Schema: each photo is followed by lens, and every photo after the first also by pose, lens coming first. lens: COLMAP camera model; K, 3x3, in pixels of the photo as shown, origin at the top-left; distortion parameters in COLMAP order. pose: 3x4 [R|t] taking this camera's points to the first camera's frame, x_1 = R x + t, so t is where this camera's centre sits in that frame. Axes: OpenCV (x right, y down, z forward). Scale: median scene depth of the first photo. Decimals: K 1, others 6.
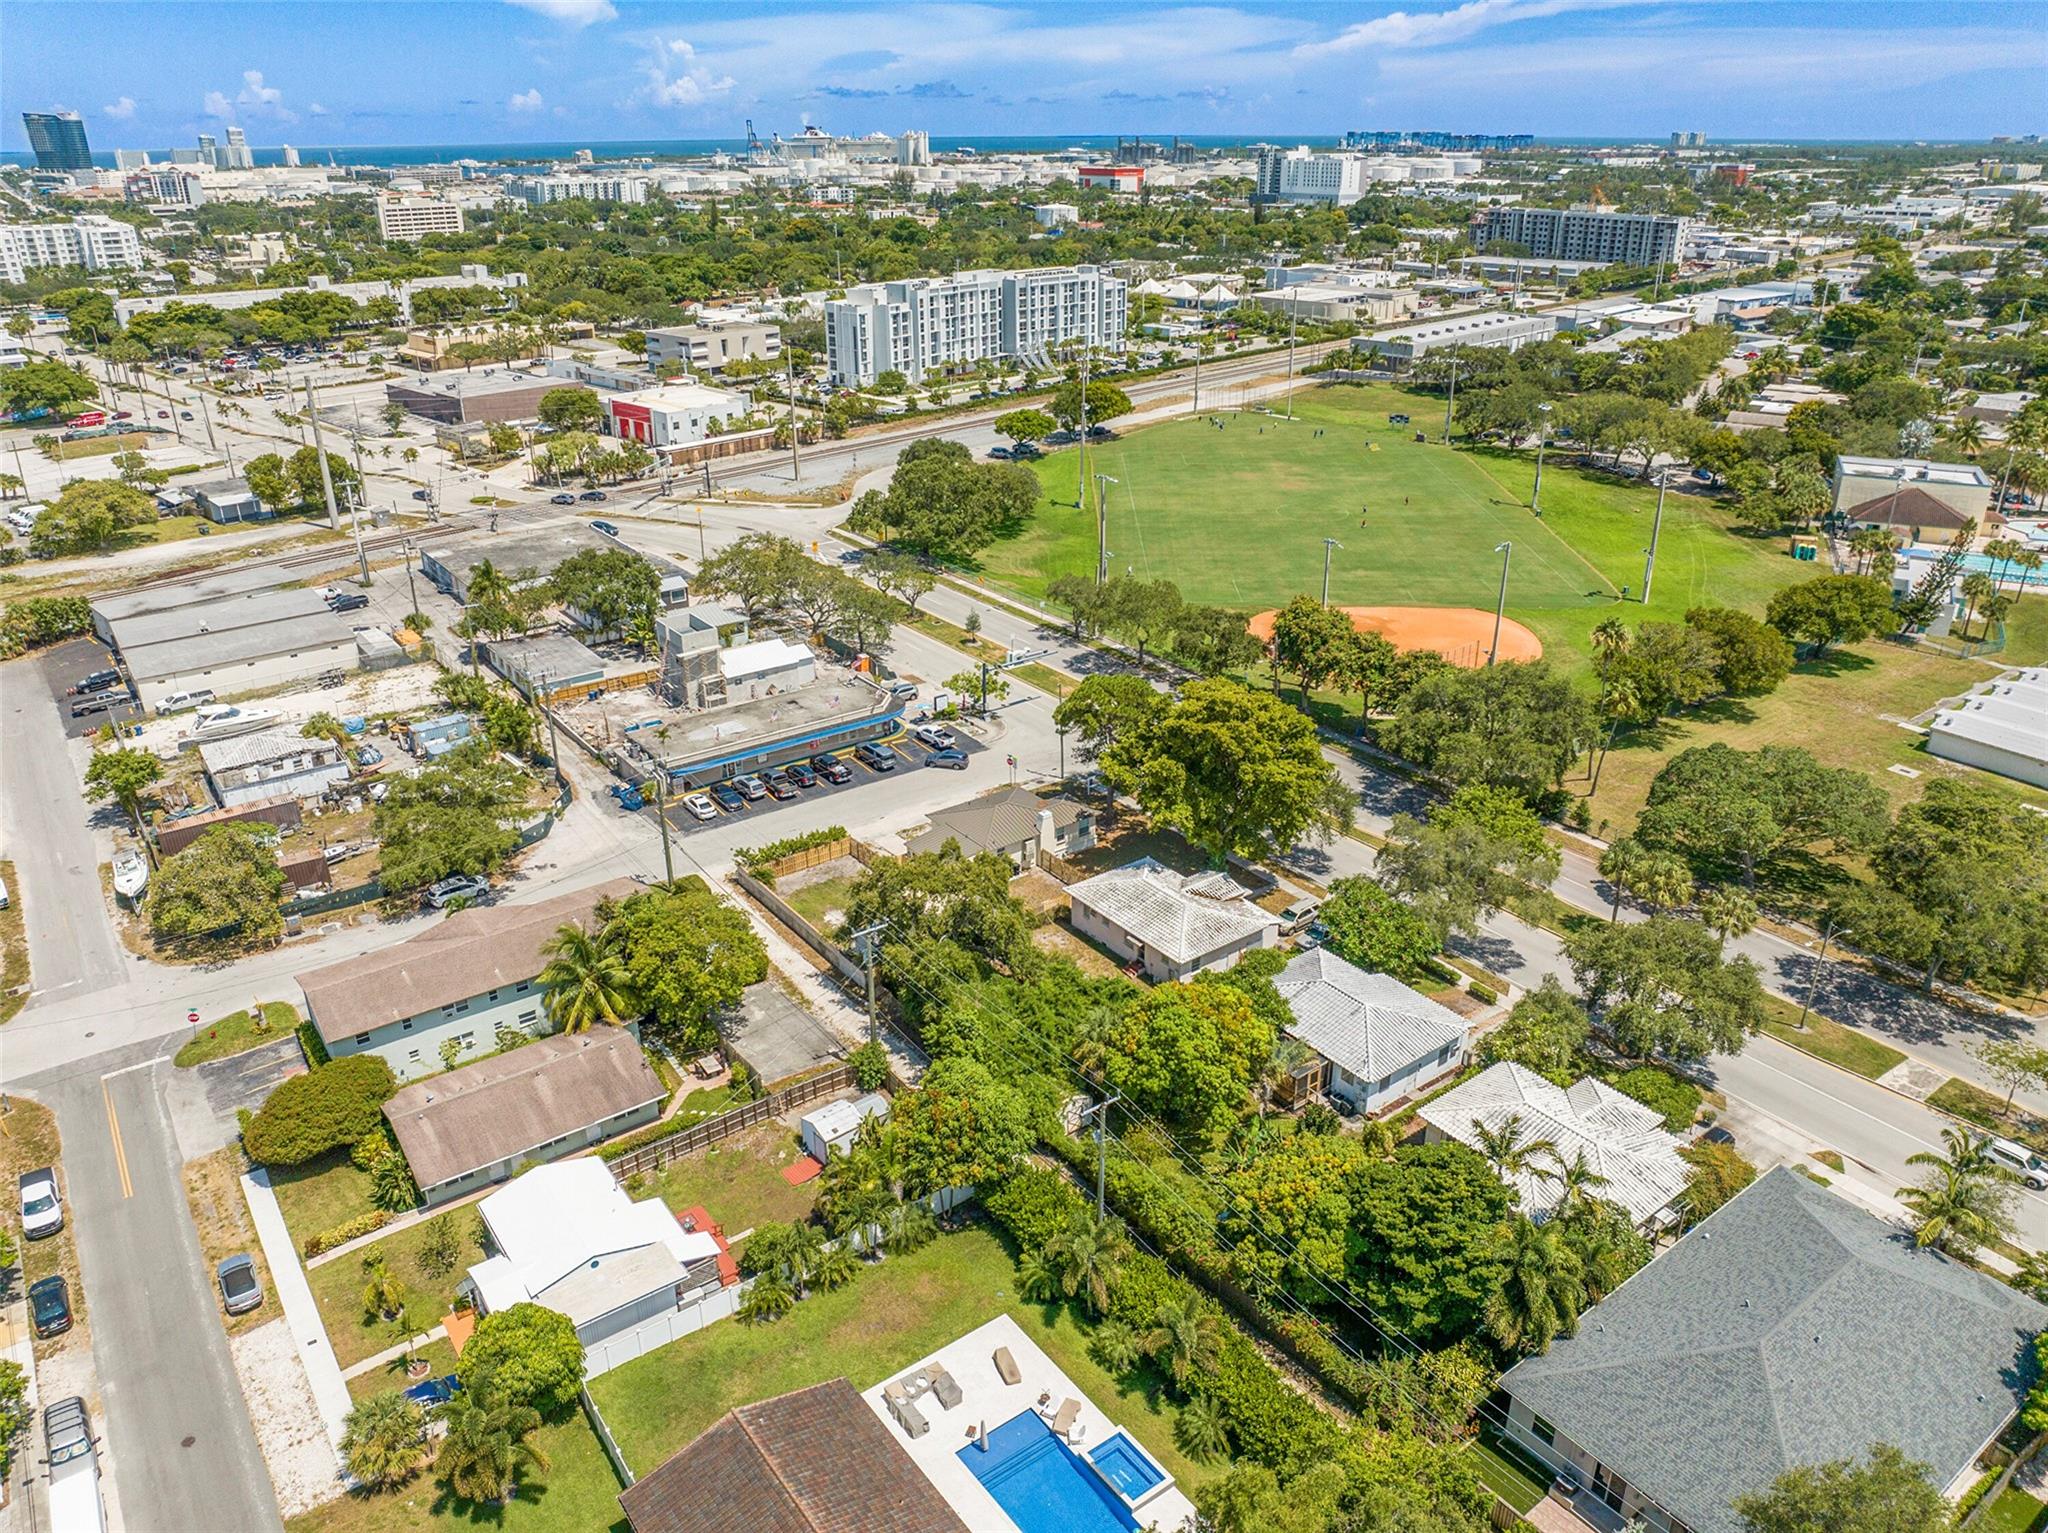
lens RADIAL K [[1443.6, 0, 1028.2], [0, 1443.6, 753.2], [0, 0, 1]] dist [-0.042383, 0.010436]
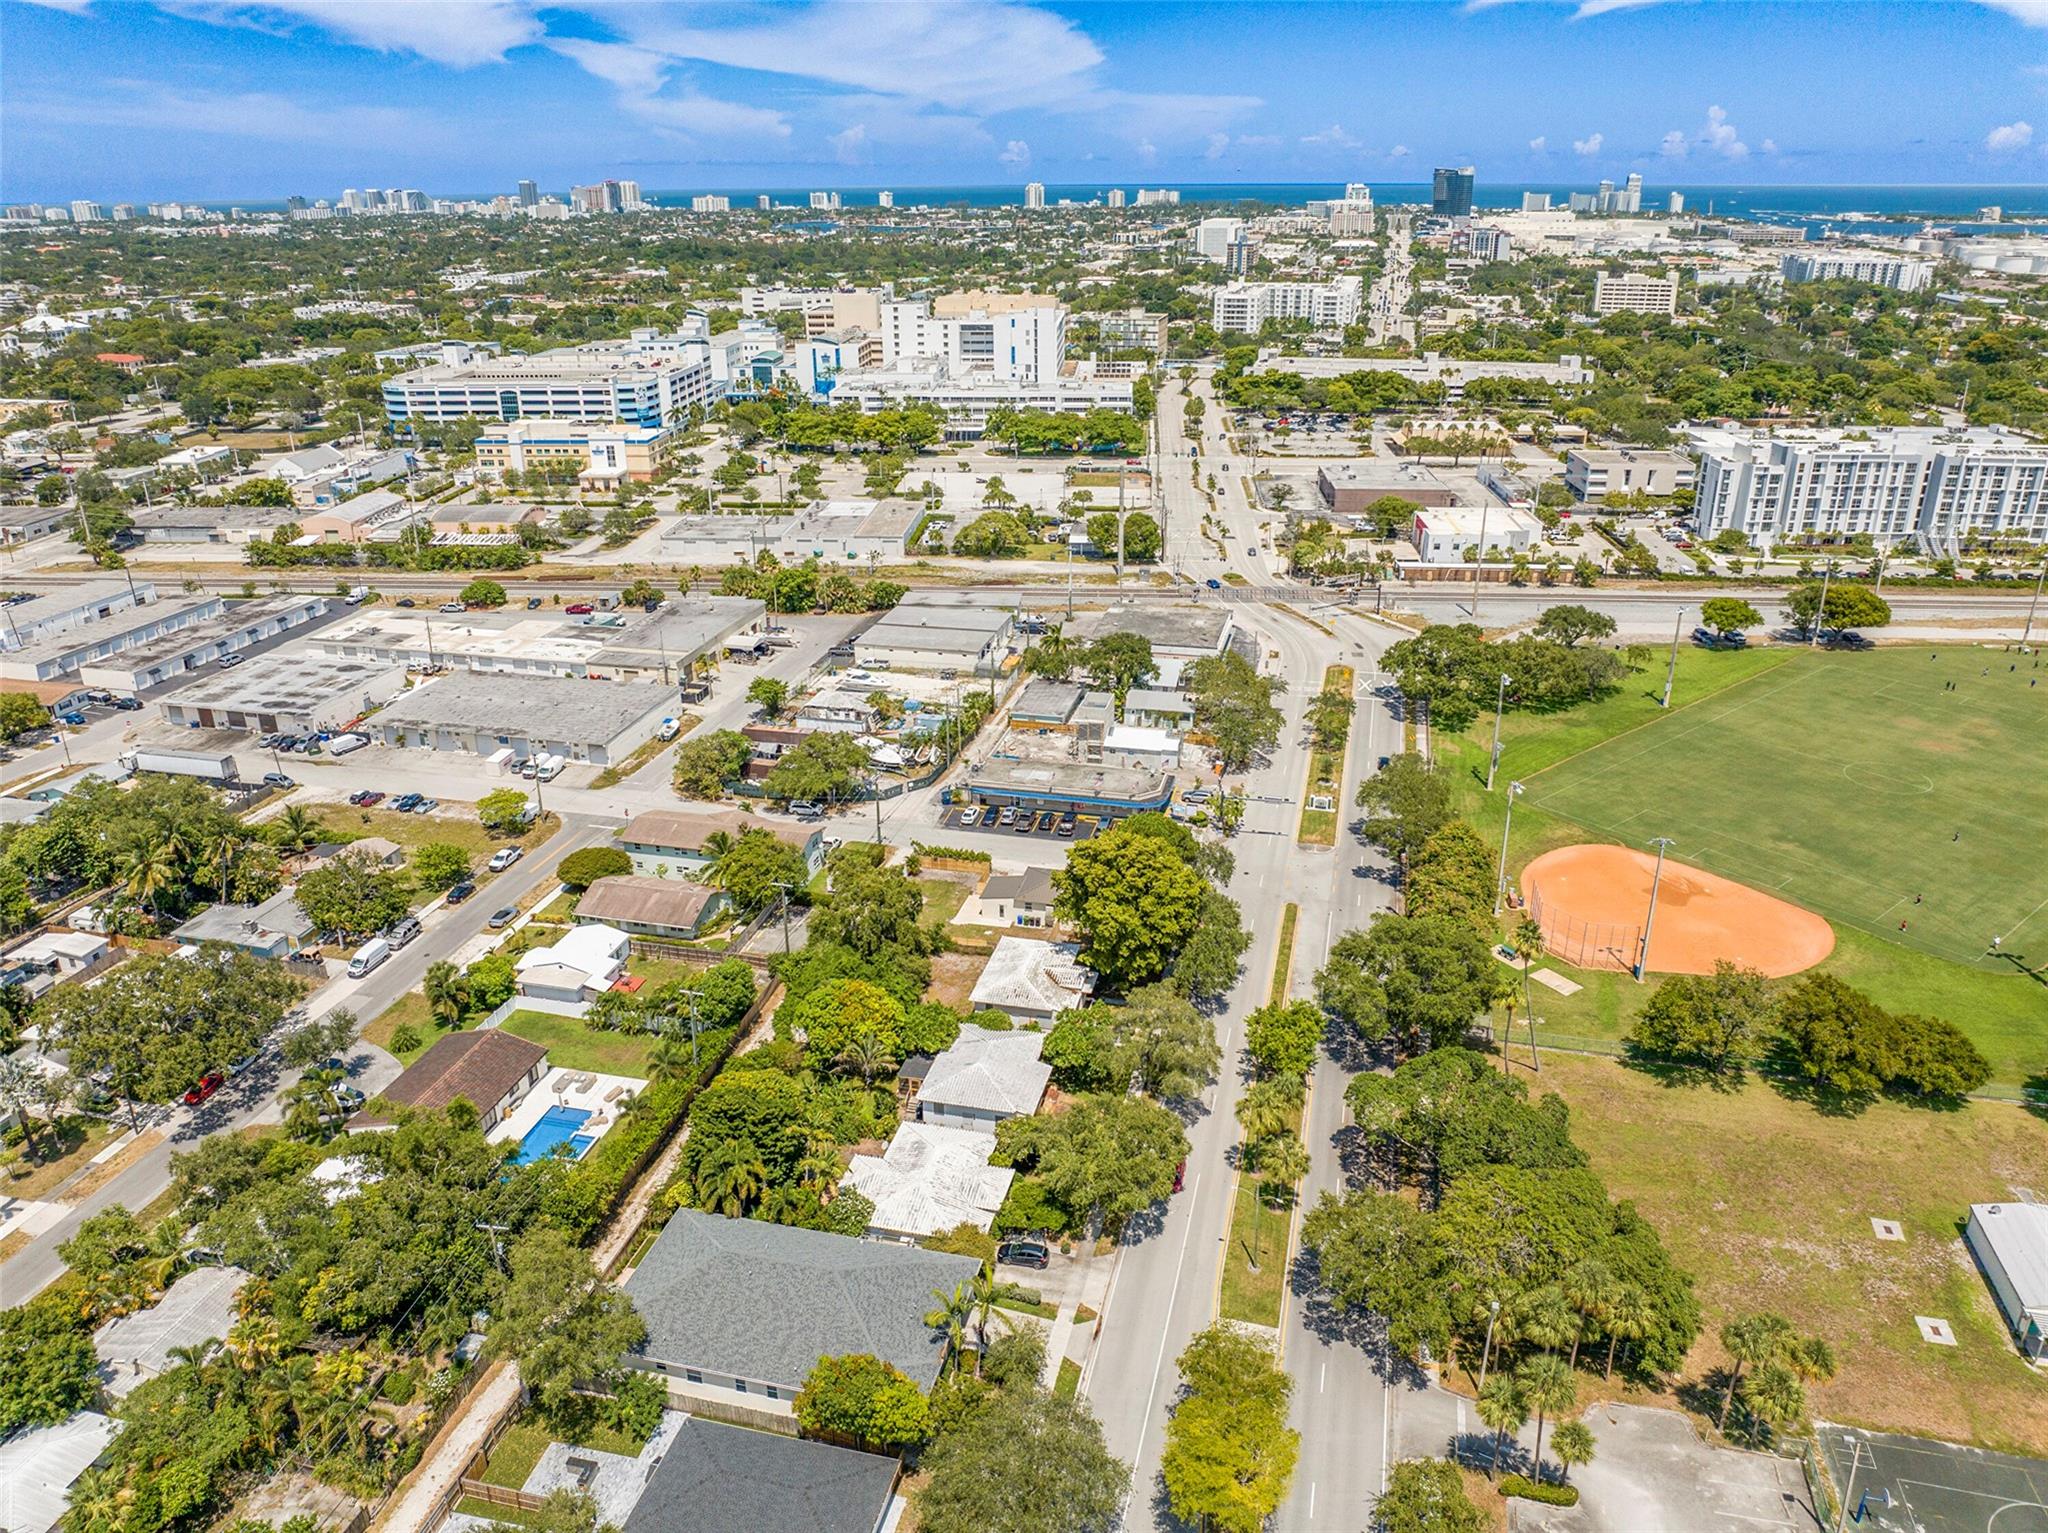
lens RADIAL K [[1443.6, 0, 1018.4], [0, 1443.6, 767.7], [0, 0, 1]] dist [-0.042383, 0.010436]
pose [[0.634773, 0.293650, -0.714726, 0.526128], [-0.302988, 0.945489, 0.119366, -0.124934], [0.710817, 0.140783, 0.689144, 0.004252]]
